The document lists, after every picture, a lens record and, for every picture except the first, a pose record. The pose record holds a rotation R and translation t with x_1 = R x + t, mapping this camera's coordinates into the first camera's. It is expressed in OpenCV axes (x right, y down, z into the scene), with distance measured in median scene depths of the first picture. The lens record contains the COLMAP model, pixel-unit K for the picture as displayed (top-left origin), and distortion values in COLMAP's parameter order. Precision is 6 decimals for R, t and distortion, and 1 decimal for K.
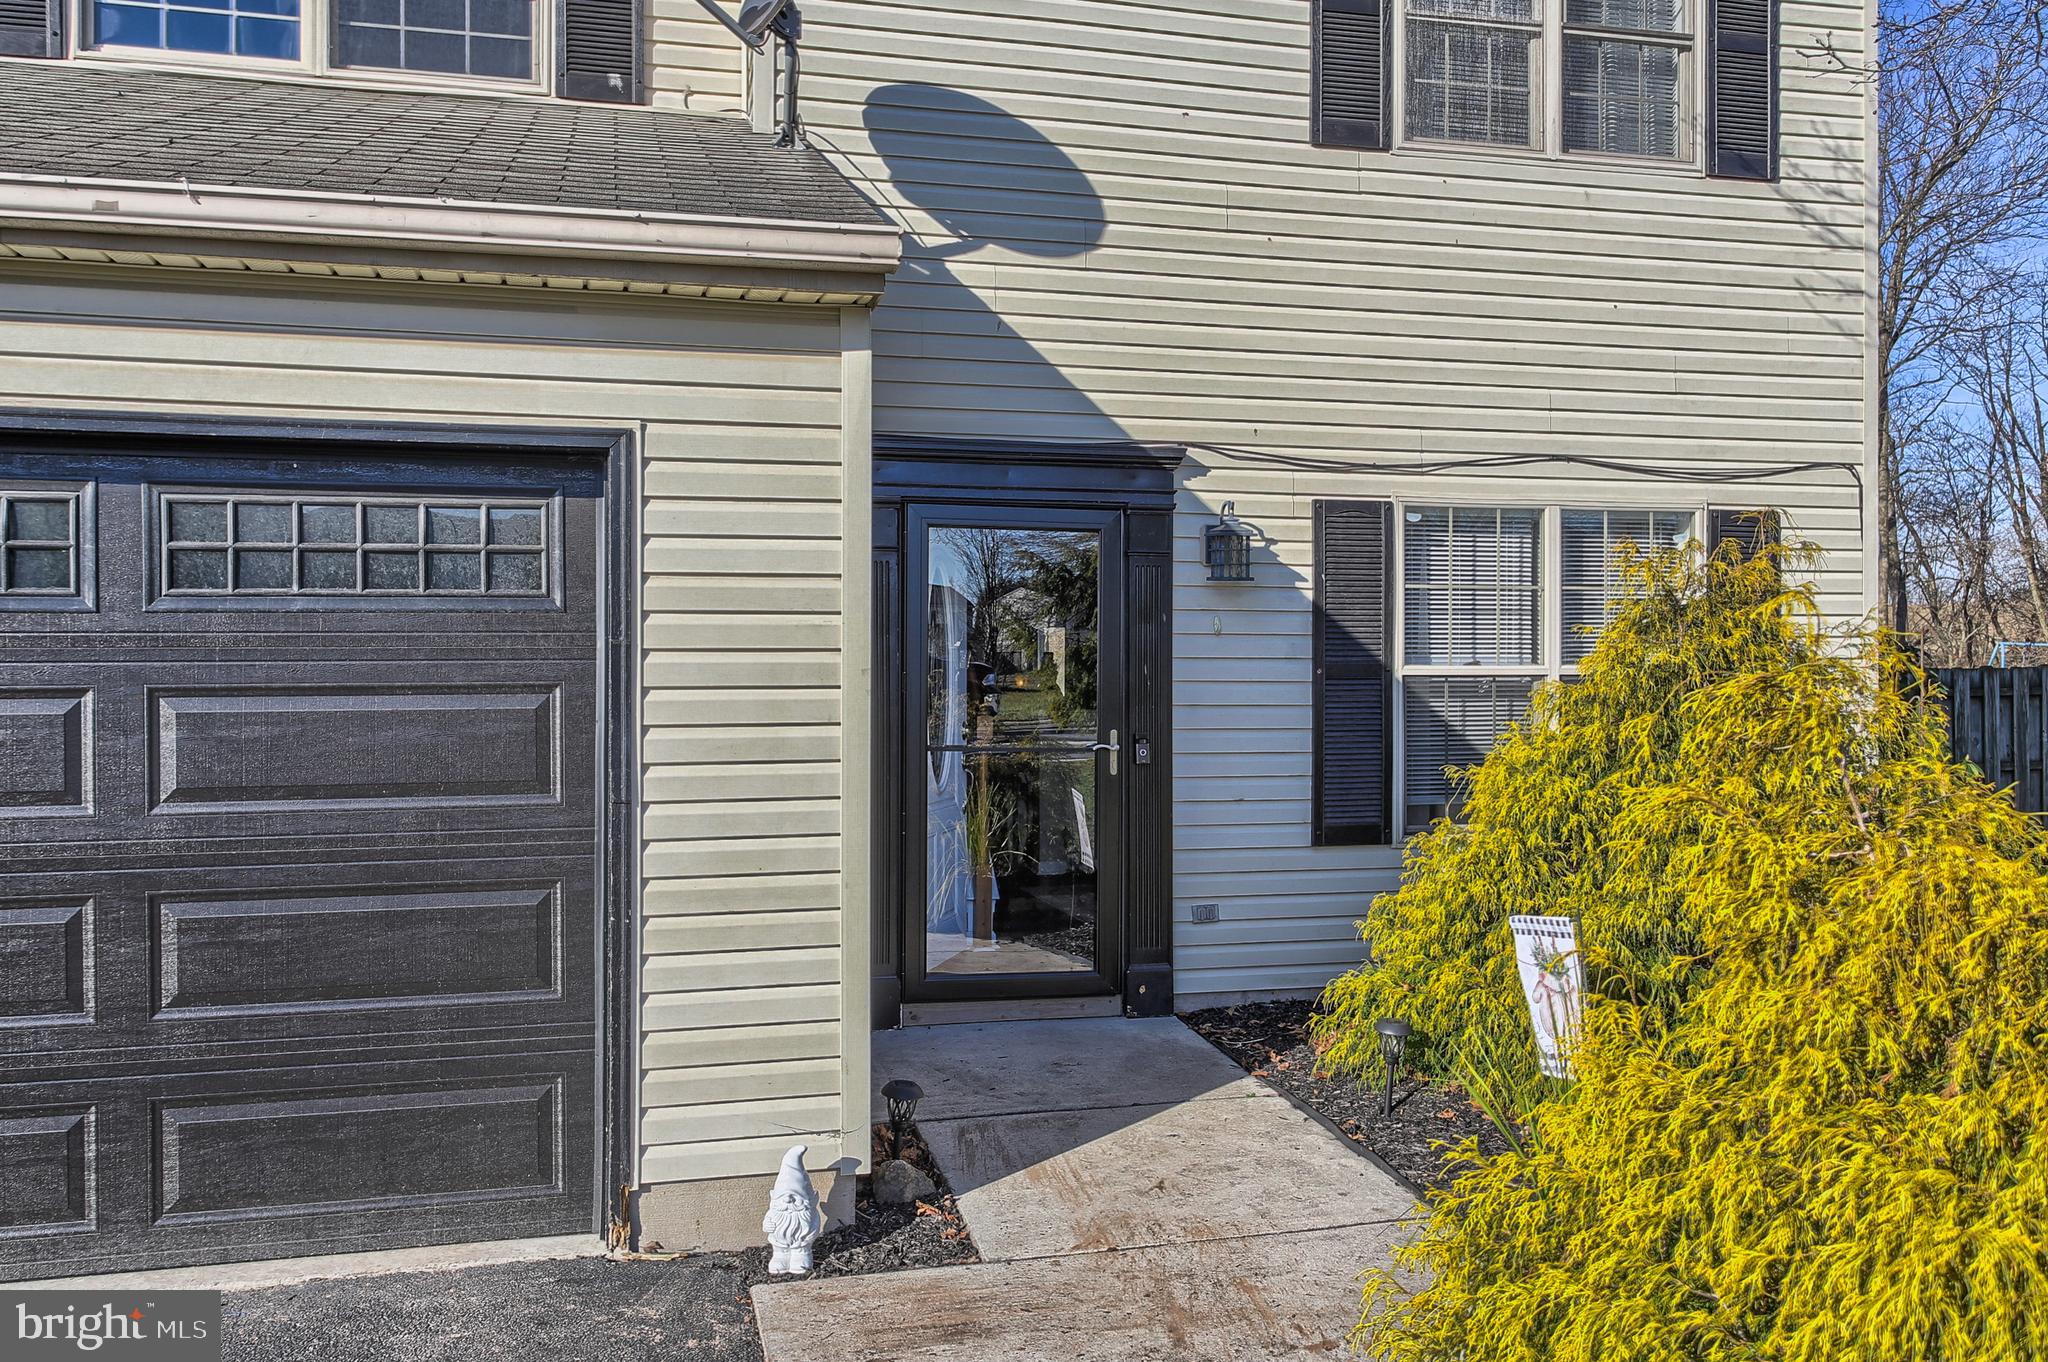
lens RADIAL K [[1632.7, 0, 1024.0], [0, 1632.7, 681.0], [0, 0, 1]] dist [0.009147, 0.000548]
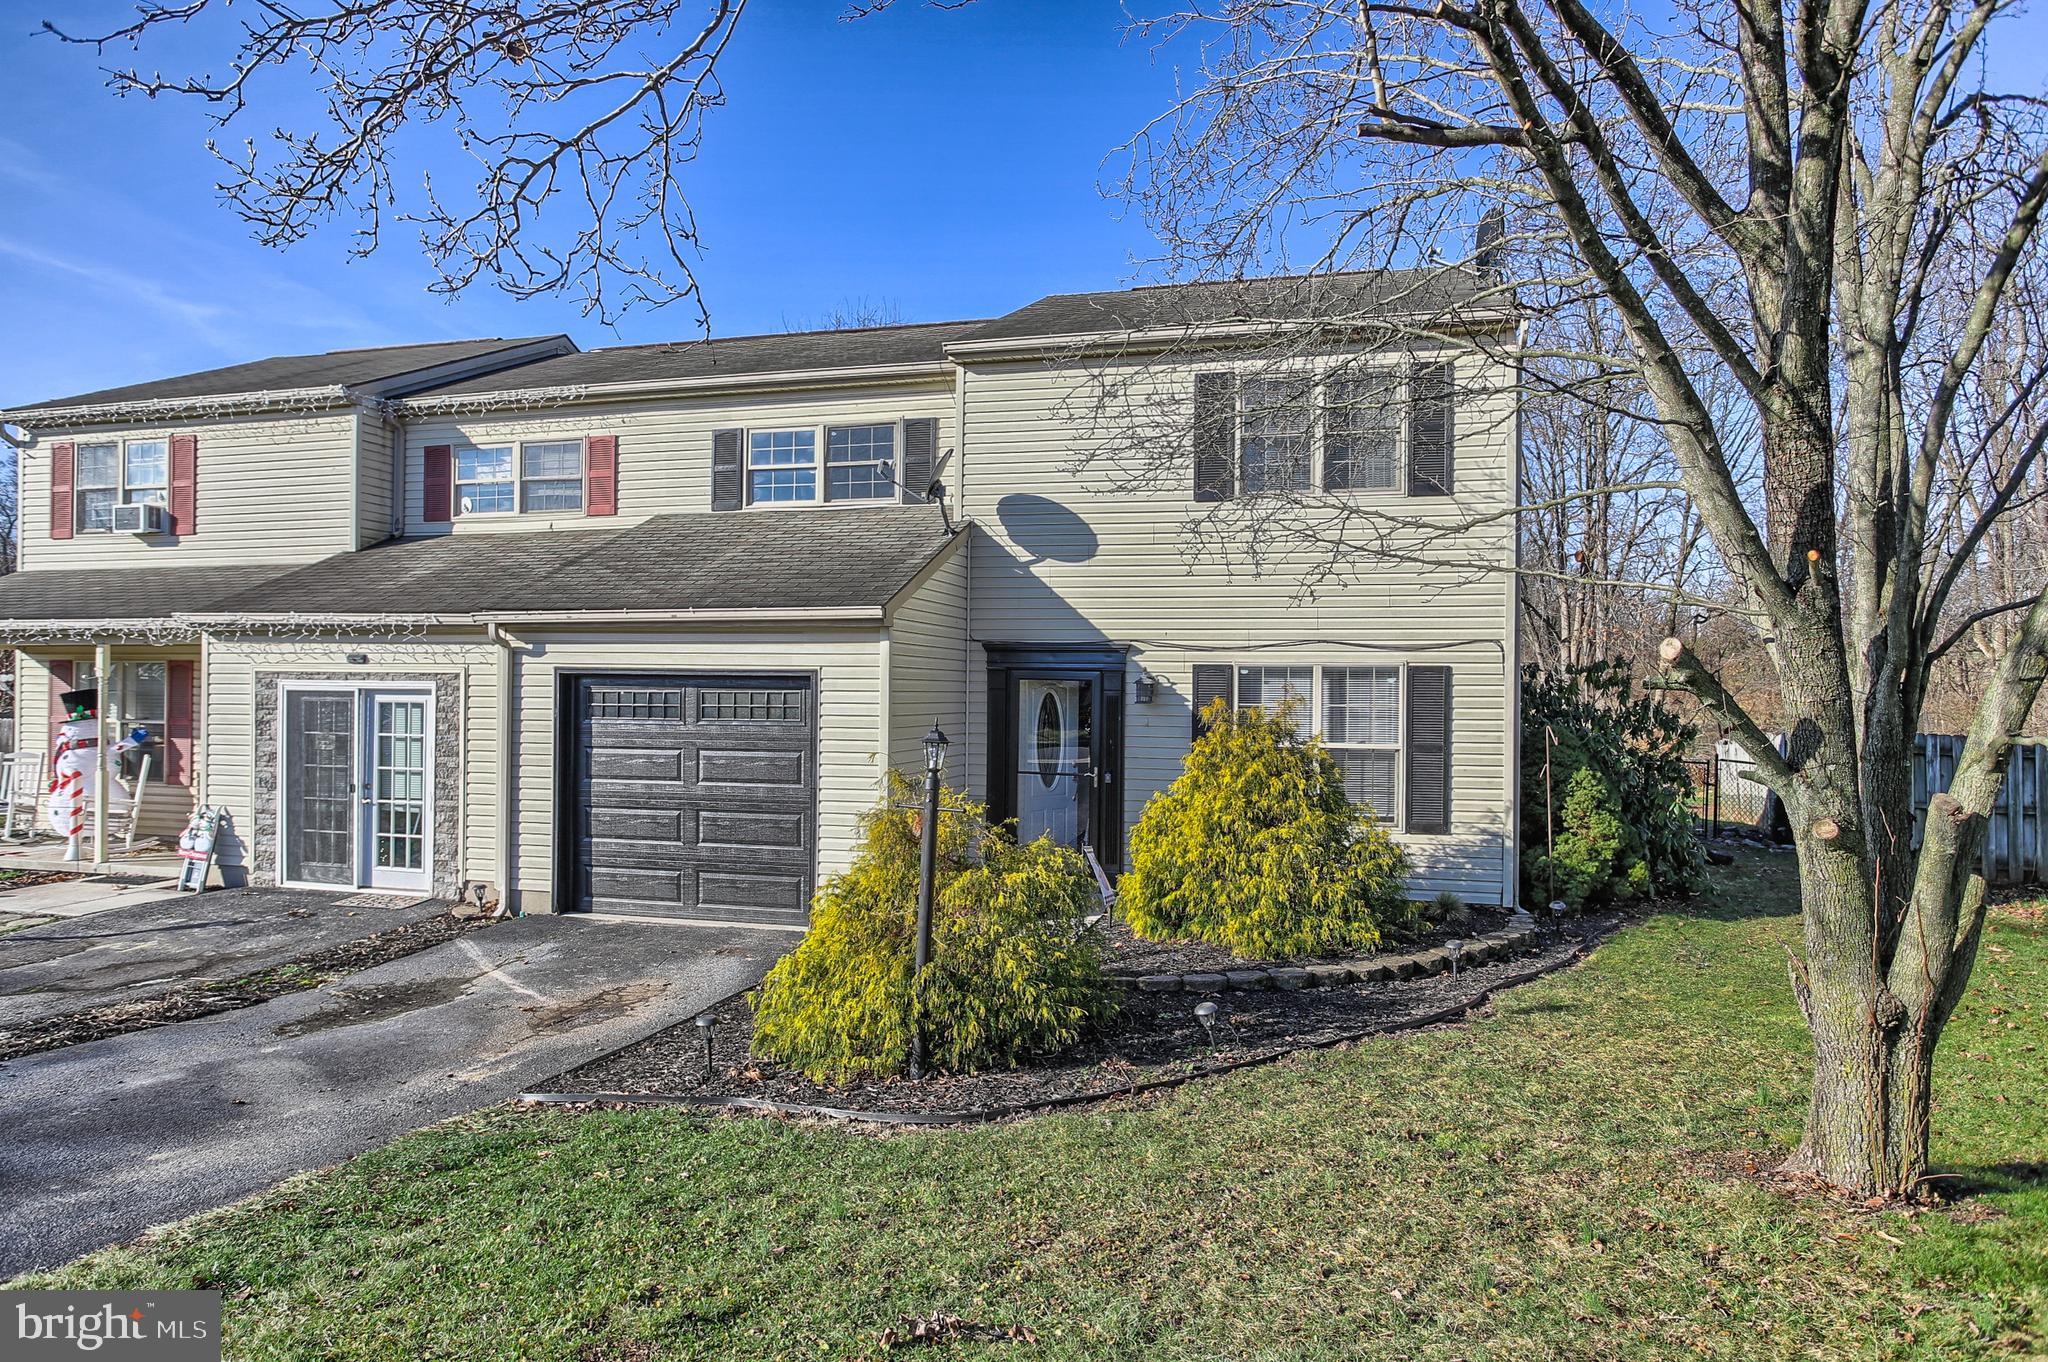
lens RADIAL K [[1251.8, 0, 1024.0], [0, 1251.8, 681.0], [0, 0, 1]] dist [-0.039148, 0.031323]
pose [[0.878745, 0.003755, -0.477276, 0.866034], [-0.011430, 0.999848, -0.013178, -0.072257], [0.477154, 0.017035, 0.878655, -0.636058]]
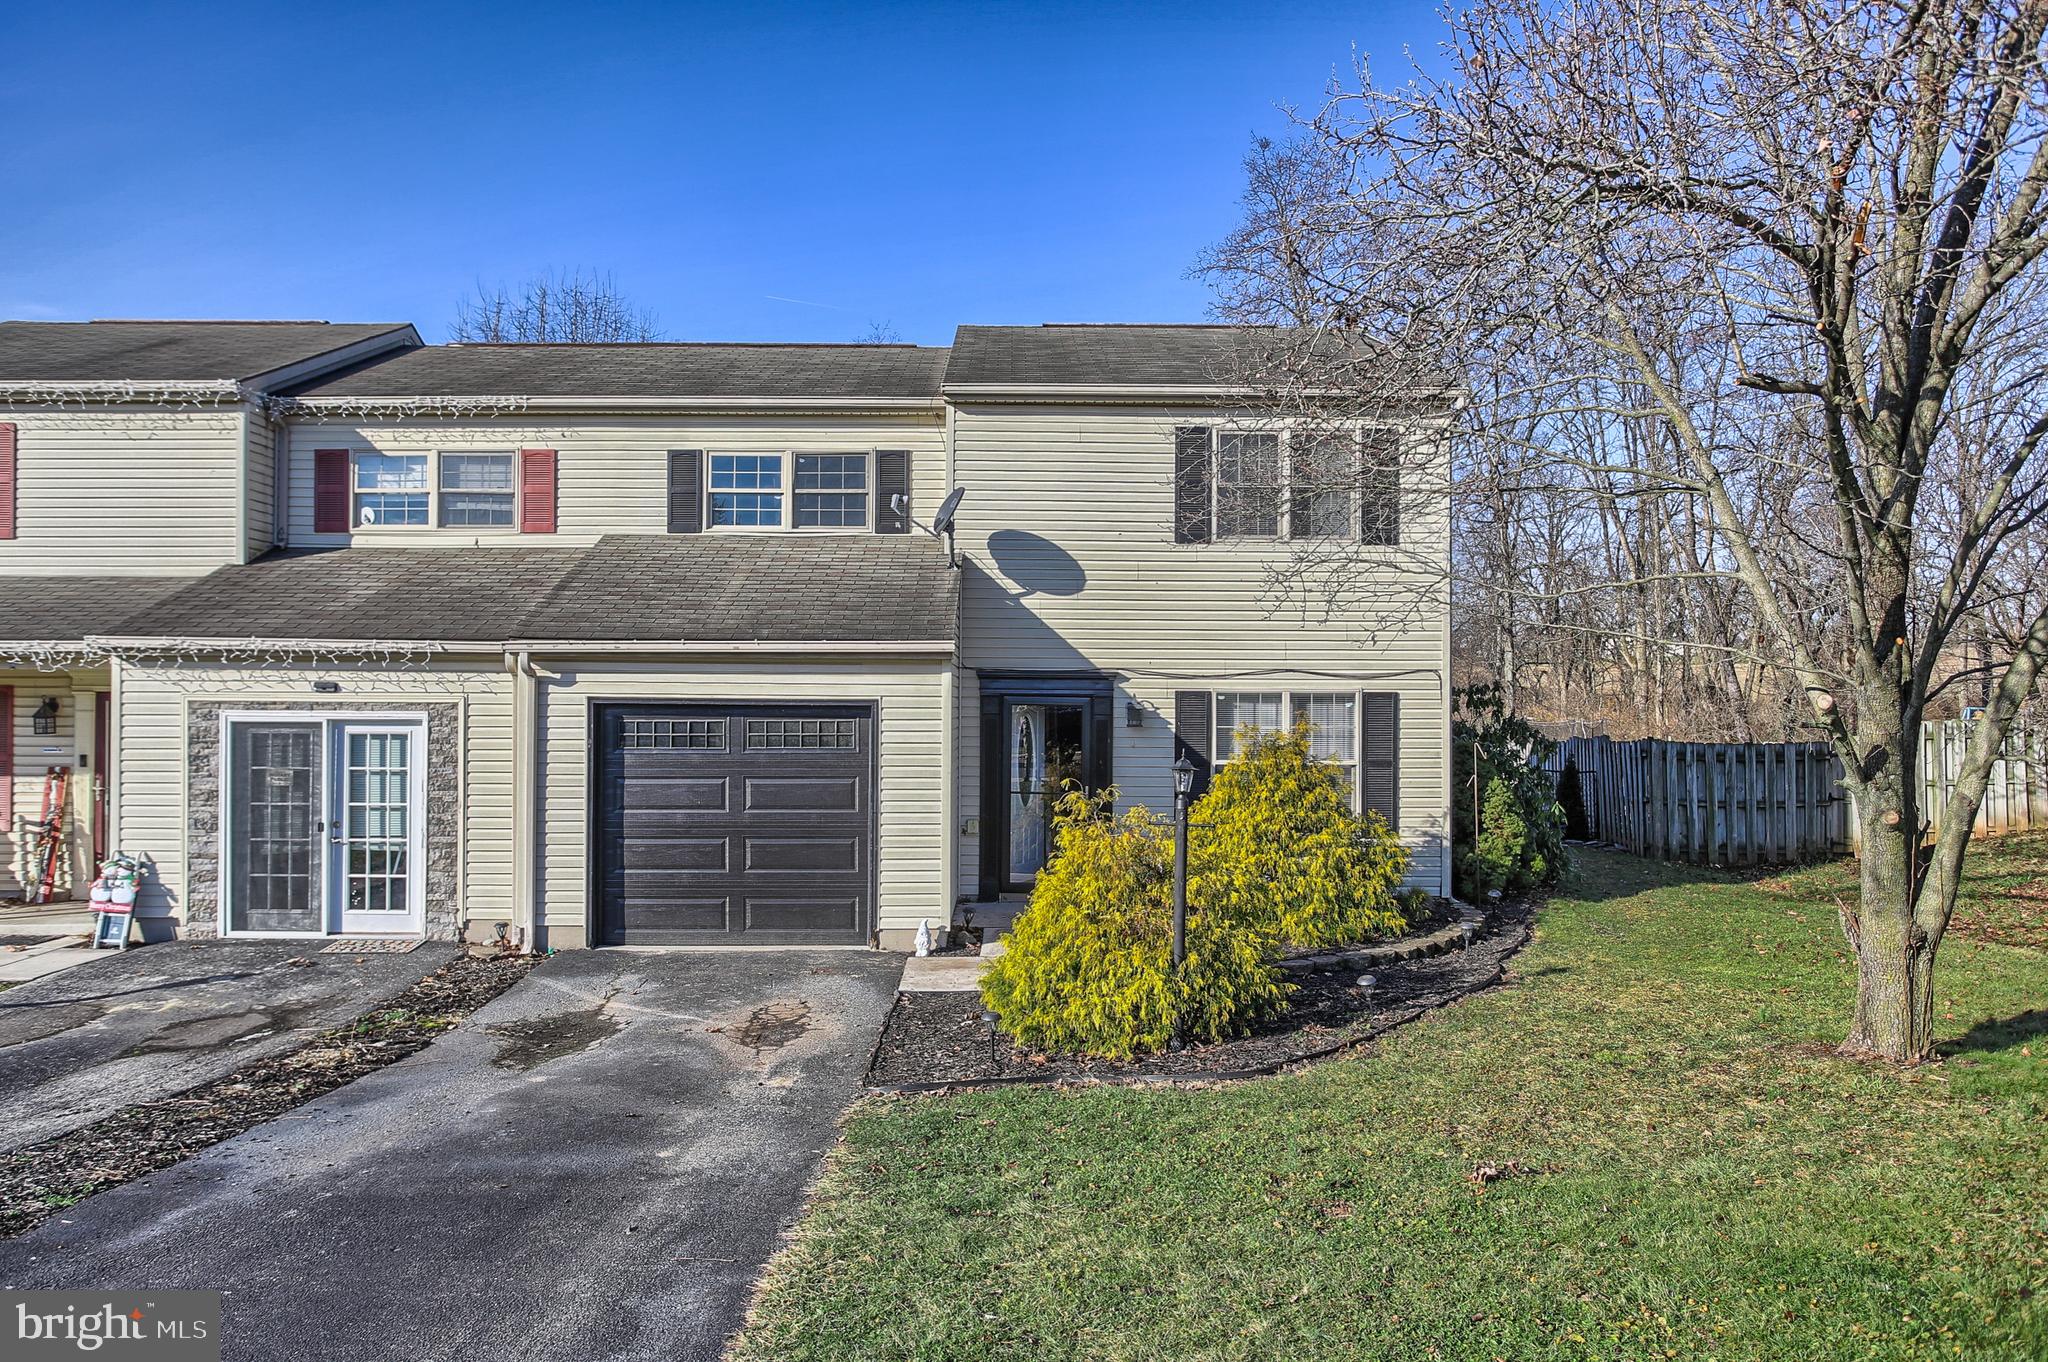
lens RADIAL K [[1369.6, 0, 1024.0], [0, 1369.6, 681.0], [0, 0, 1]] dist [-0.026547, 0.021838]
pose [[0.974685, -0.000188, -0.223584, 0.458571], [-0.004403, 0.999790, -0.020038, -0.094308], [0.223540, 0.020515, 0.974479, -1.122903]]
